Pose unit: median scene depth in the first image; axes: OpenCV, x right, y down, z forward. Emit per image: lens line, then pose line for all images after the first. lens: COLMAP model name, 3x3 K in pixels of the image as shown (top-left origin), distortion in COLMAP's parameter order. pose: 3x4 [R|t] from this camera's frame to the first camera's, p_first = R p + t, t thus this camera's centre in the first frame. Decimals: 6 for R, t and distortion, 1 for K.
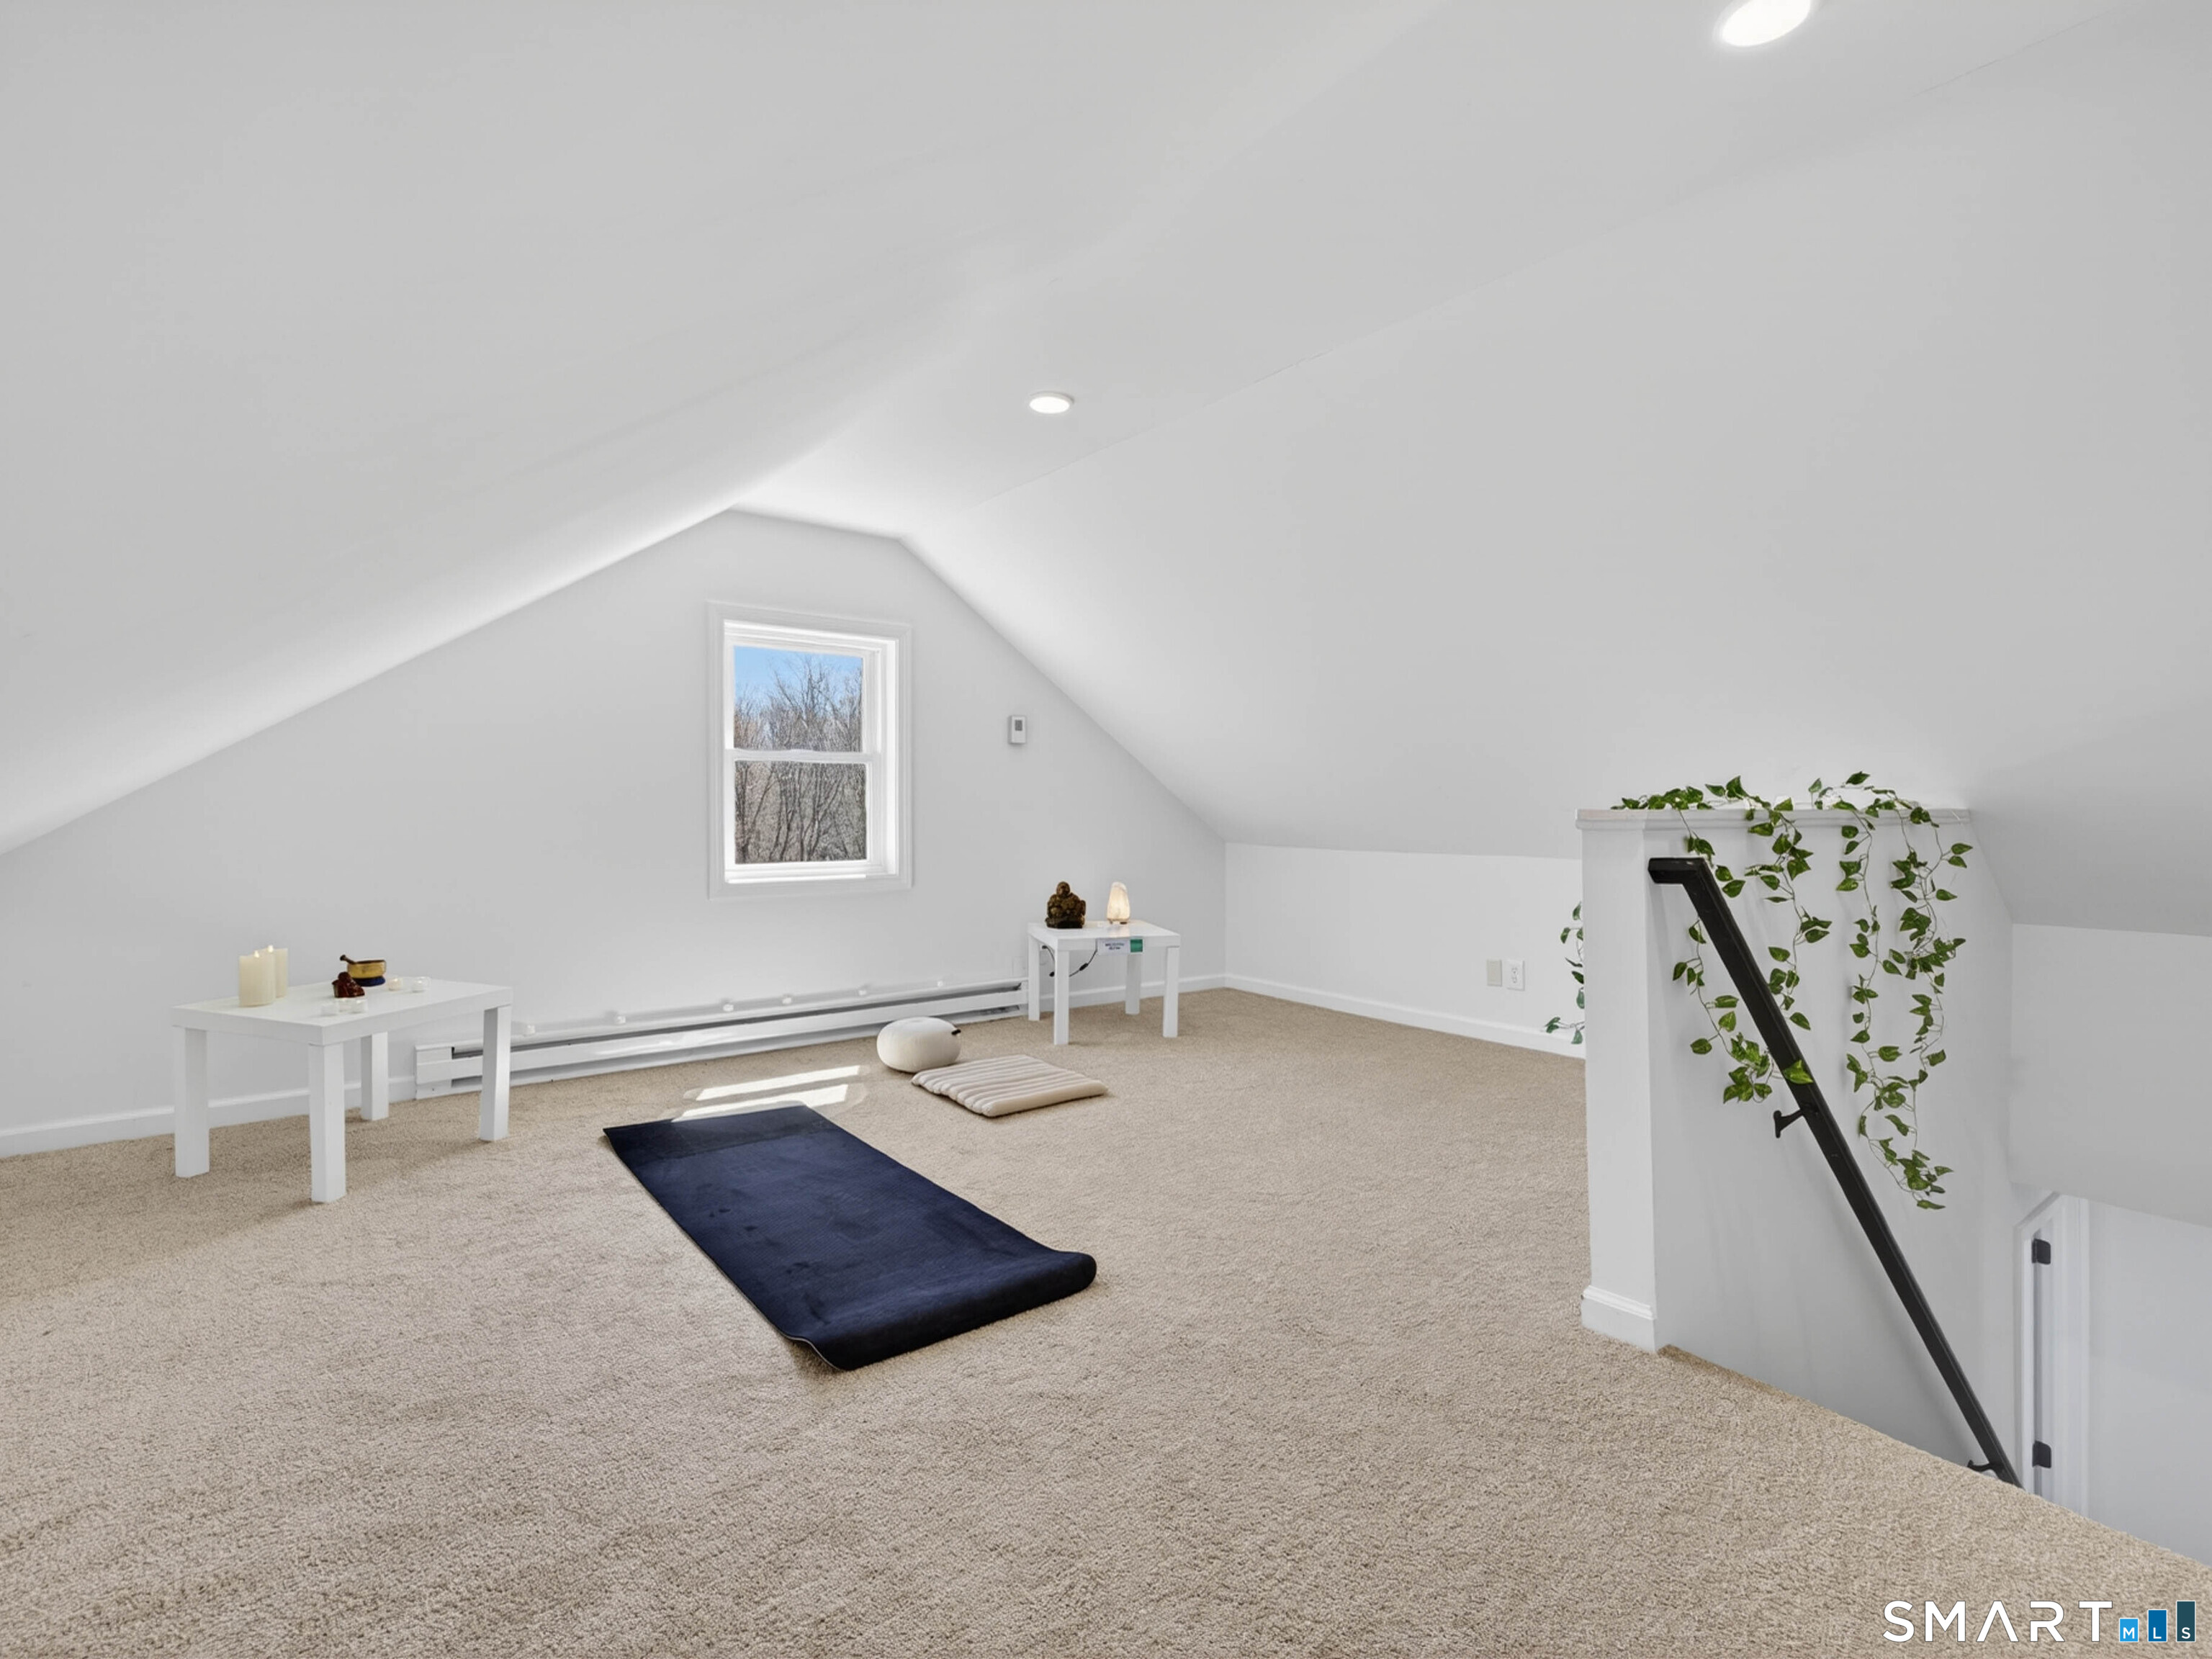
lens RADIAL K [[1031.6, 0, 1106.1], [0, 1031.6, 829.9], [0, 0, 1]] dist [0.017082, -0.000406]
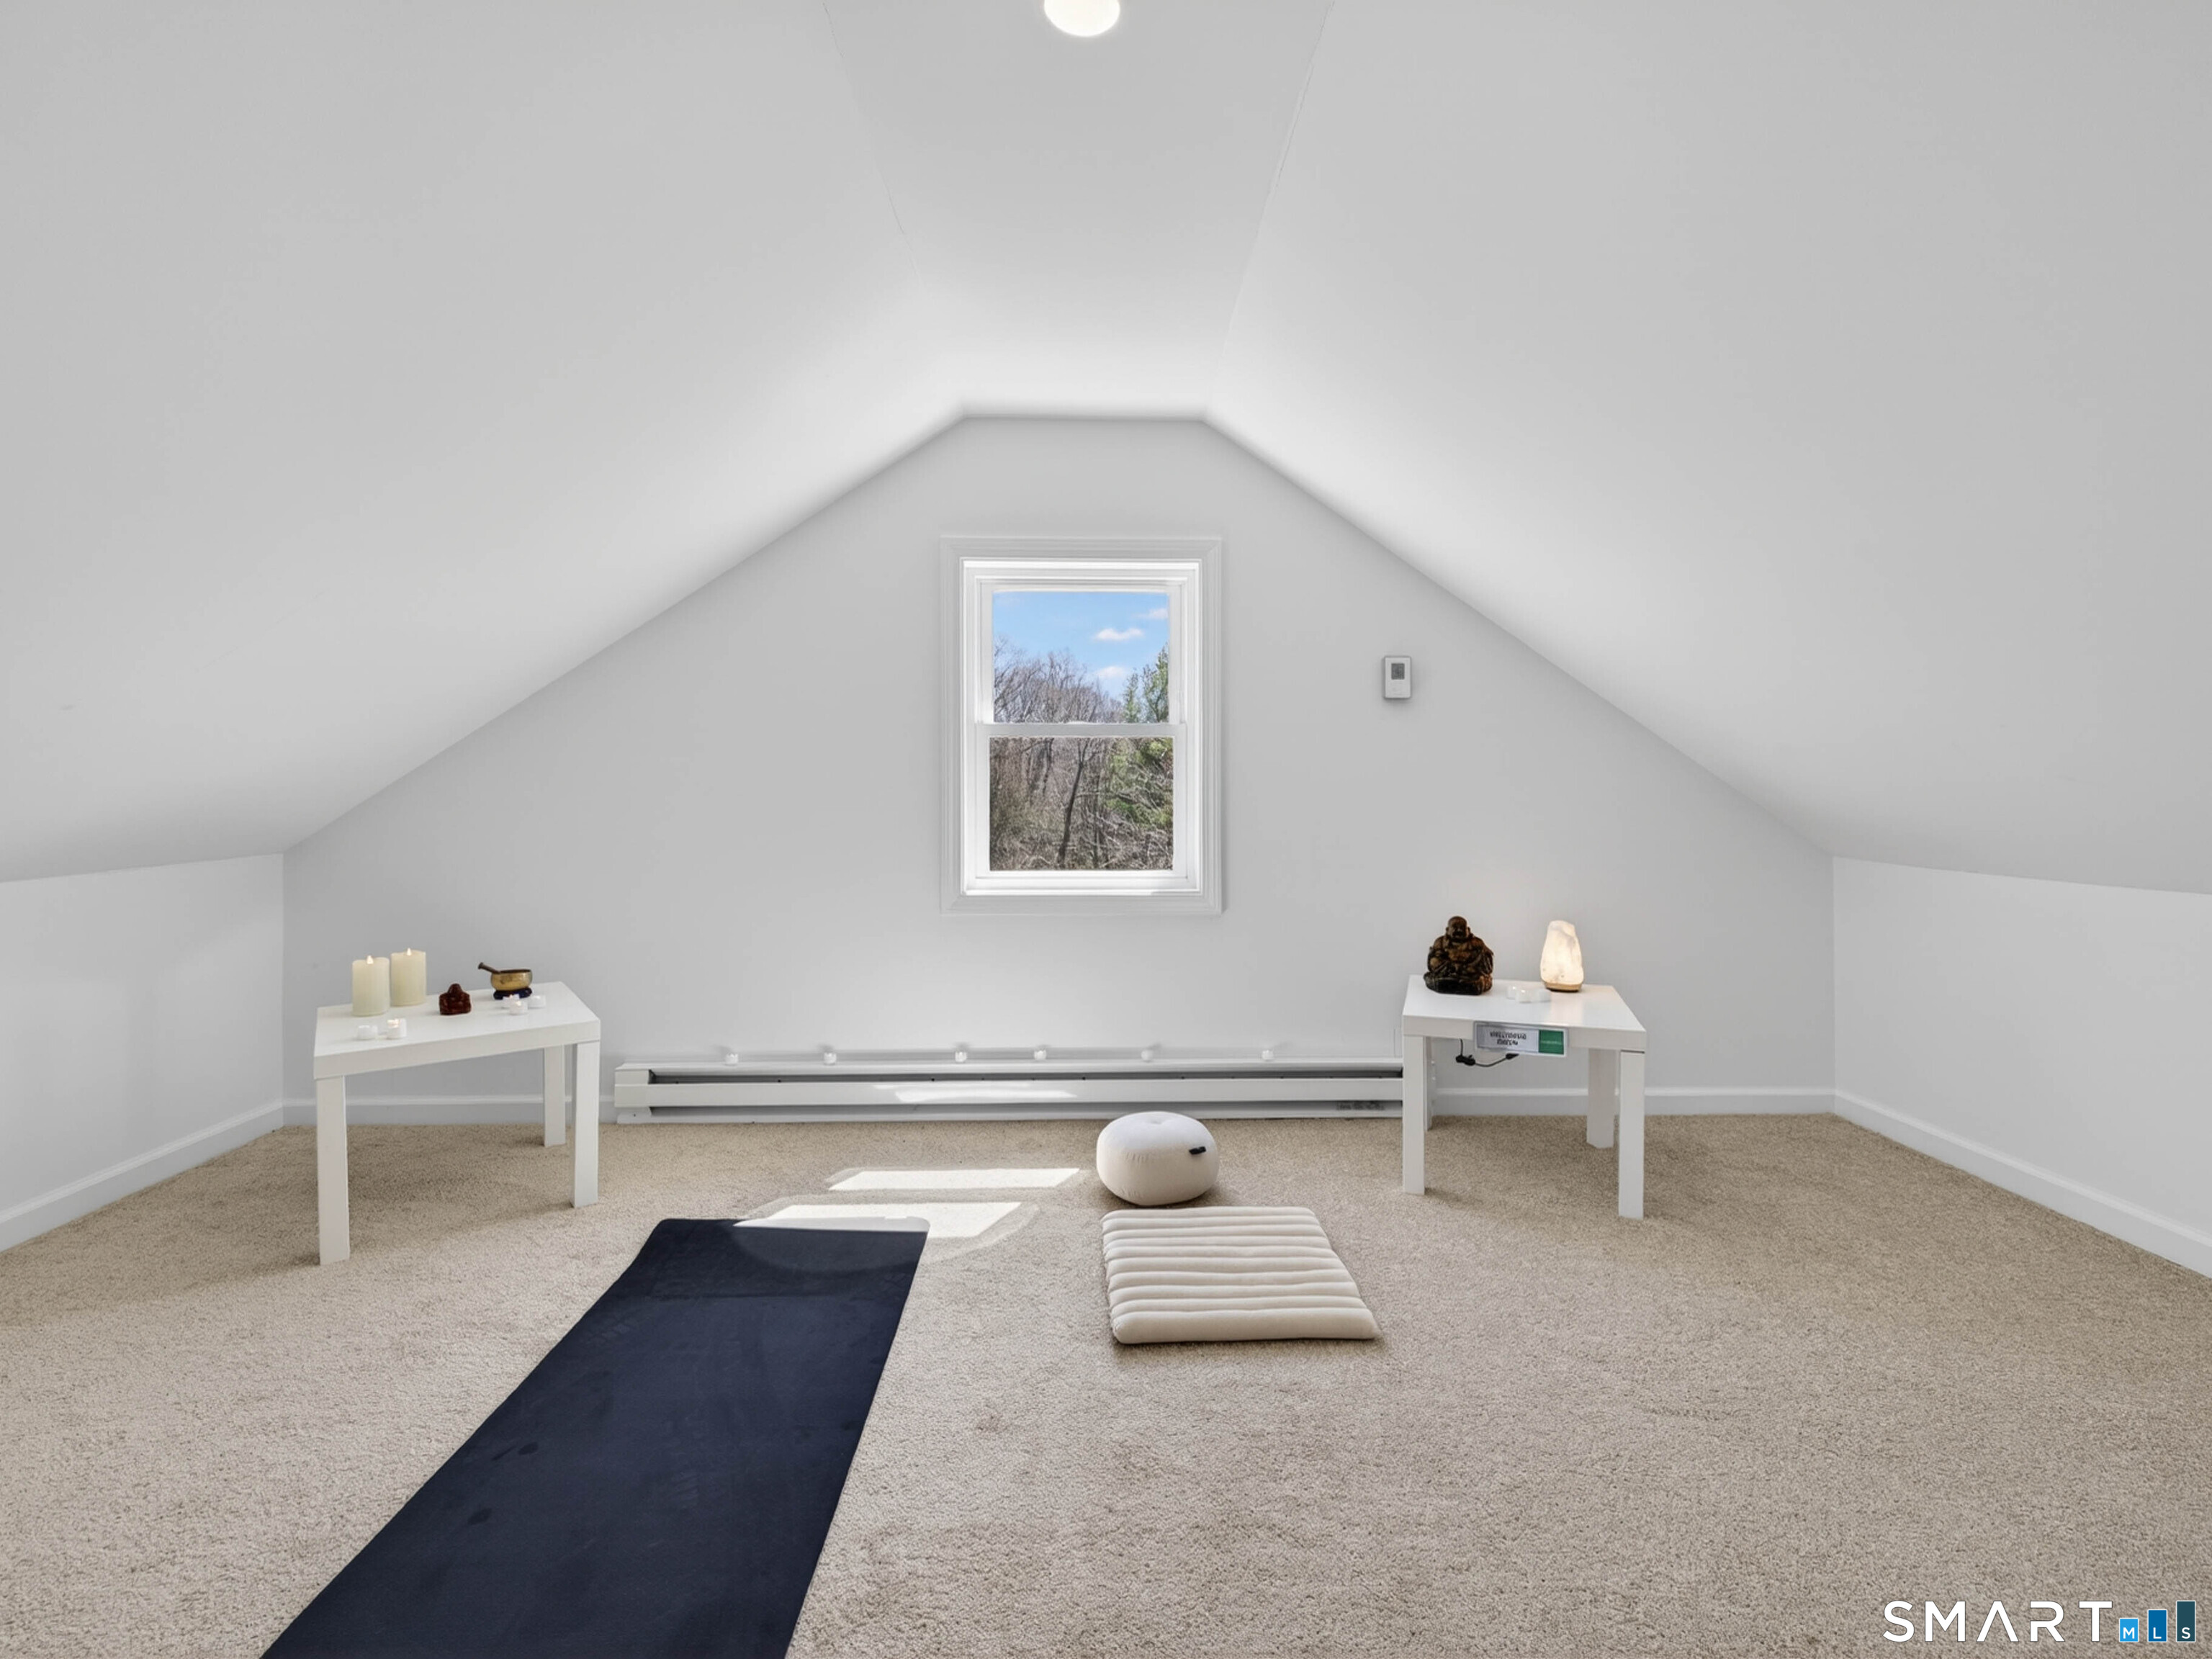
lens RADIAL K [[1031.6, 0, 1105.6], [0, 1031.6, 807.7], [0, 0, 1]] dist [0.017082, -0.000406]
pose [[0.816745, -0.000629, -0.576999, 0.156517], [-0.008621, 0.999874, -0.013294, -0.004852], [0.576935, 0.015832, 0.816637, 0.396726]]
